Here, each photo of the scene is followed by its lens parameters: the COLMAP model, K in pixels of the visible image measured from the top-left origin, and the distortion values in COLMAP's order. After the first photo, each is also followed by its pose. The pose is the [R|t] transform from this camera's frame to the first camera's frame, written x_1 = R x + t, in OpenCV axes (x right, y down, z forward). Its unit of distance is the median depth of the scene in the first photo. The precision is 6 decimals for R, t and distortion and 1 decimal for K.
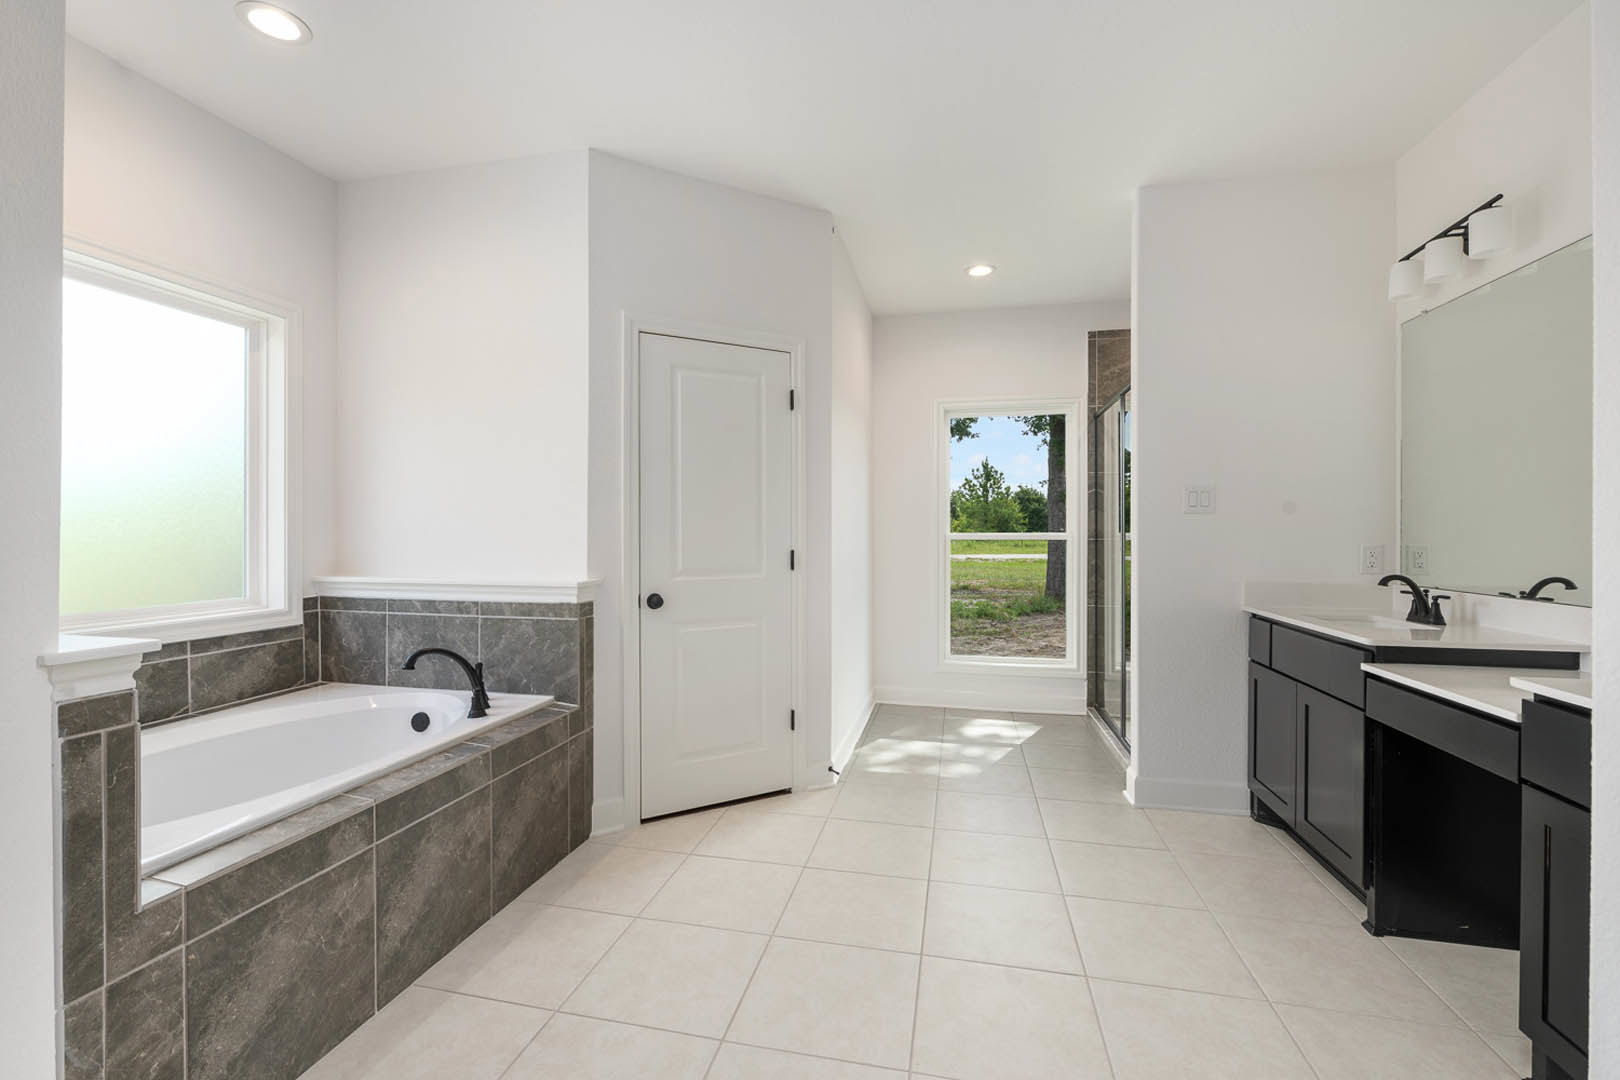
lens RADIAL K [[710.7, 0, 804.5], [0, 710.7, 536.3], [0, 0, 1]] dist [-0.000404, -0.000080]
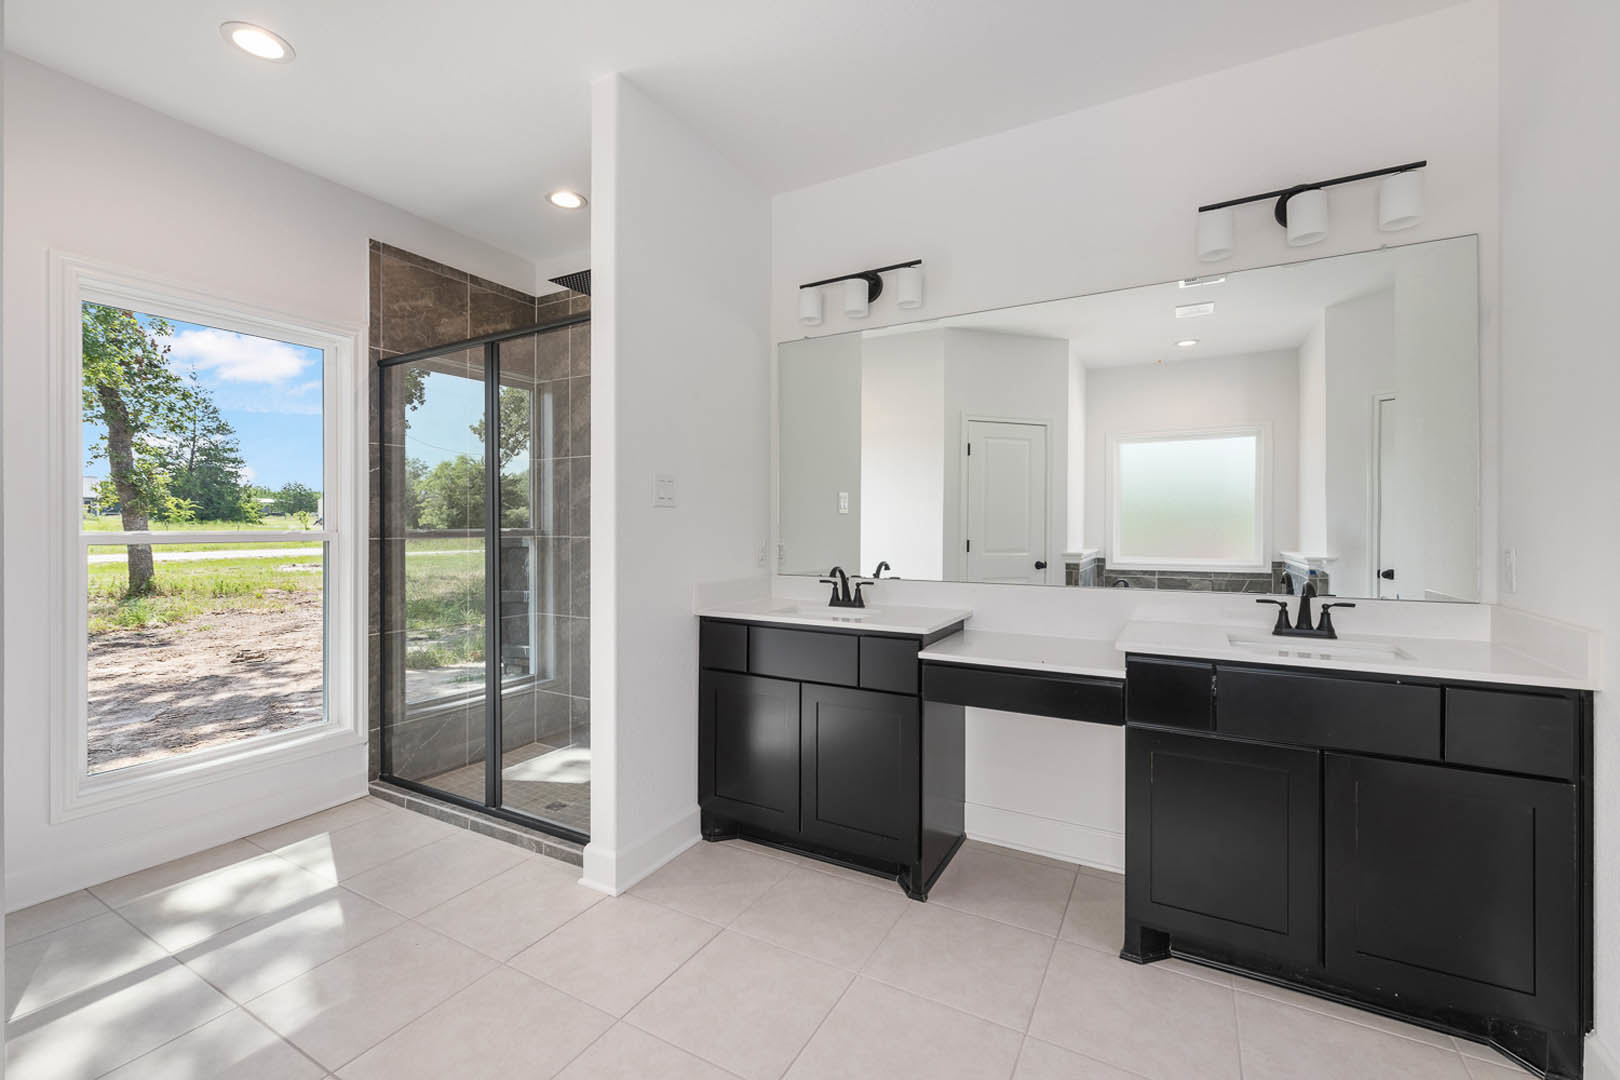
lens RADIAL K [[677.2, 0, 807.1], [0, 677.2, 530.2], [0, 0, 1]] dist [-0.000272, -0.000051]
pose [[0.289762, -0.002235, 0.957096, -0.165410], [0.006090, 0.999981, 0.000491, -0.003053], [-0.957079, 0.005686, 0.289771, 0.611255]]
